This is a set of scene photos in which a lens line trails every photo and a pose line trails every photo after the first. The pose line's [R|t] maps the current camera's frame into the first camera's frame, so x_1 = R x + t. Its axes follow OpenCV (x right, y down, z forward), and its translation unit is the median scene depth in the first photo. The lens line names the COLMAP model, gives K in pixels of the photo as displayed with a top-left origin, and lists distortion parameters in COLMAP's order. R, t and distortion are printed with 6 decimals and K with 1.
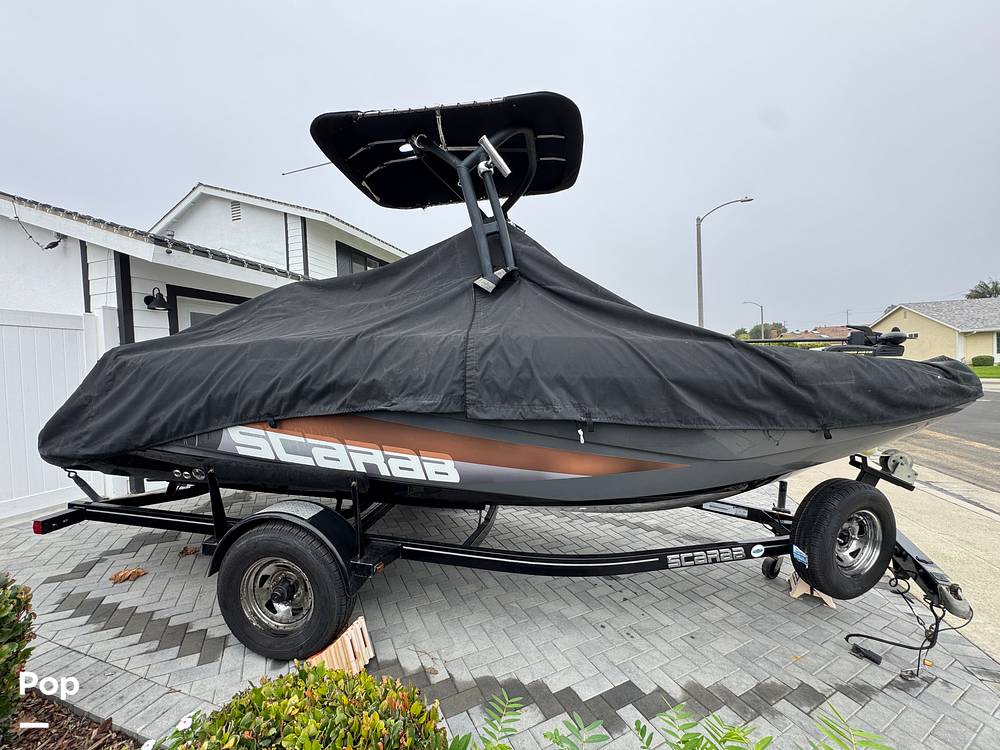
lens RADIAL K [[402.1, 0, 509.2], [0, 402.1, 377.2], [0, 0, 1]] dist [-0.004443, 0.000548]
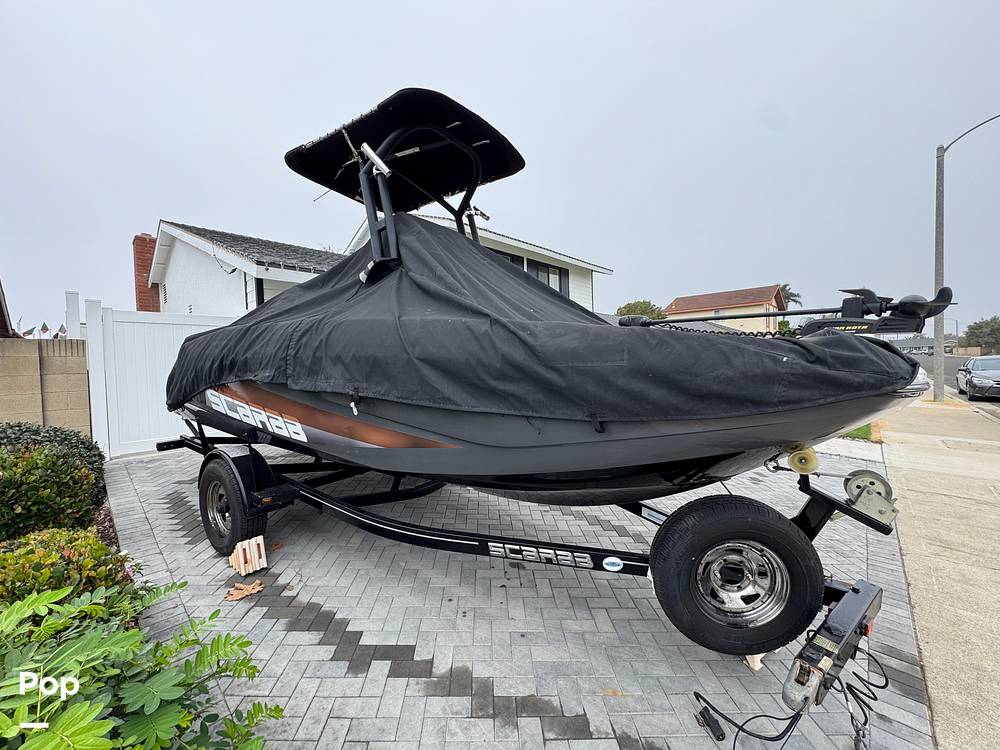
lens RADIAL K [[402.1, 0, 495.1], [0, 402.1, 376.4], [0, 0, 1]] dist [-0.004443, 0.000548]
pose [[0.897273, 0.027262, -0.440633, 0.826424], [-0.016946, 0.999483, 0.027330, 0.017299], [0.441150, -0.017055, 0.897271, 0.142930]]
